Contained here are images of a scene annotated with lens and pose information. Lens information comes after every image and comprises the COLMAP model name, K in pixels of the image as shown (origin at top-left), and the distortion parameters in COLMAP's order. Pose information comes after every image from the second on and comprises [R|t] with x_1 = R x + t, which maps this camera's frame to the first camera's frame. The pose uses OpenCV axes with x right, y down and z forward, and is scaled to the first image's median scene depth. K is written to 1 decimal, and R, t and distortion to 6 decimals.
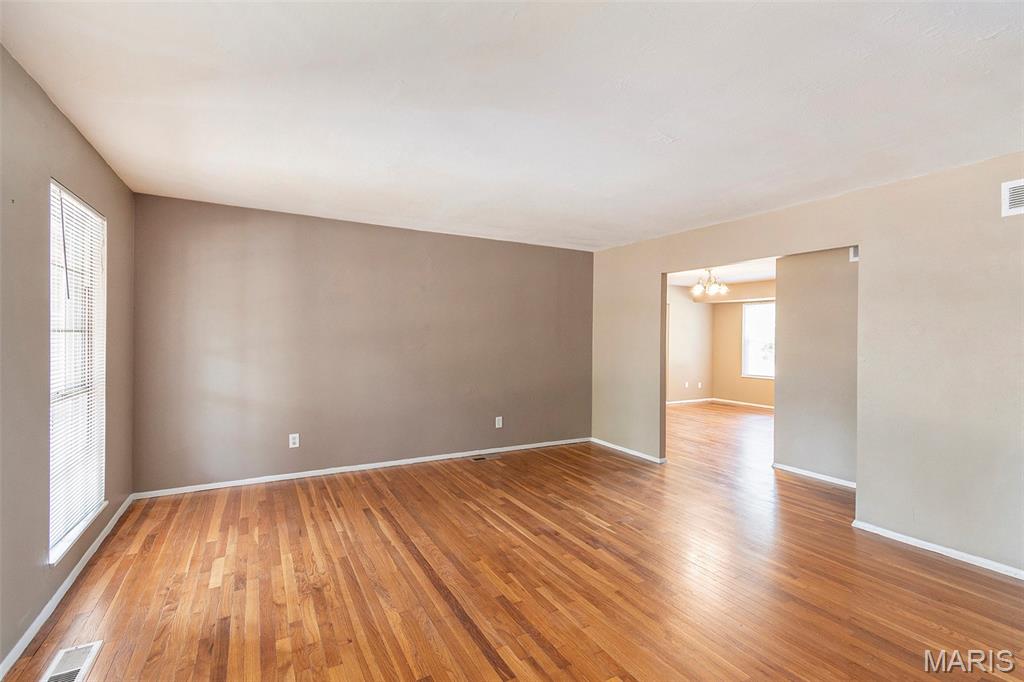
lens RADIAL K [[452.8, 0, 512.0], [0, 452.8, 341.0], [0, 0, 1]] dist [0.003329, 0.000213]
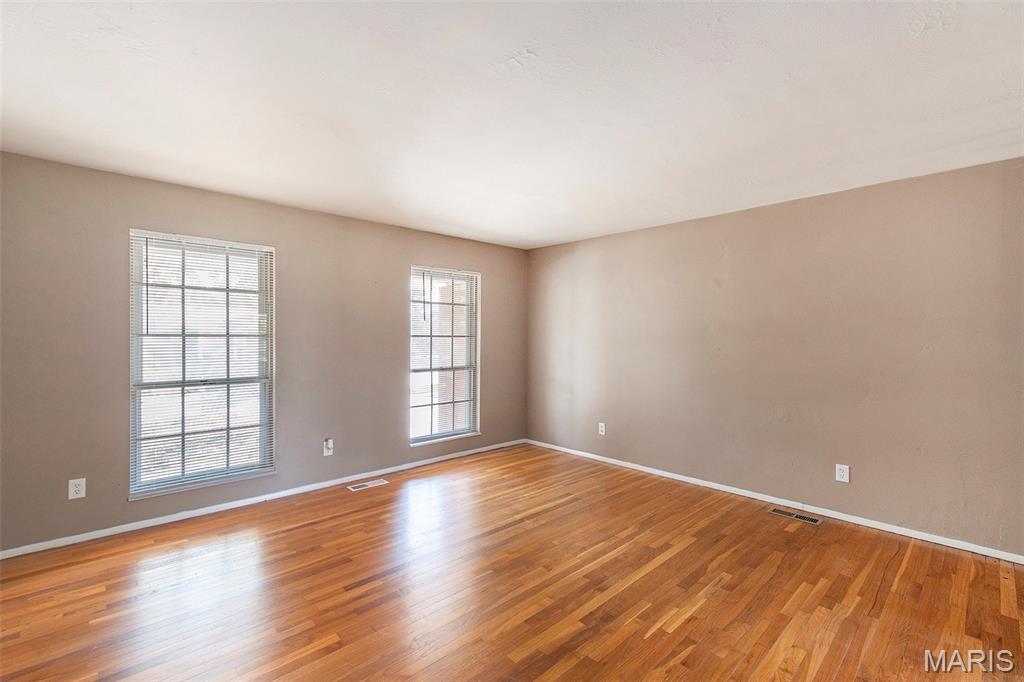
lens RADIAL K [[462.6, 0, 512.0], [0, 462.6, 341.0], [0, 0, 1]] dist [-0.002079, -0.000336]
pose [[0.247638, 0.003939, -0.968845, 0.700979], [-0.013517, 0.999908, 0.000610, -0.003950], [0.968758, 0.012945, 0.247668, 0.541059]]
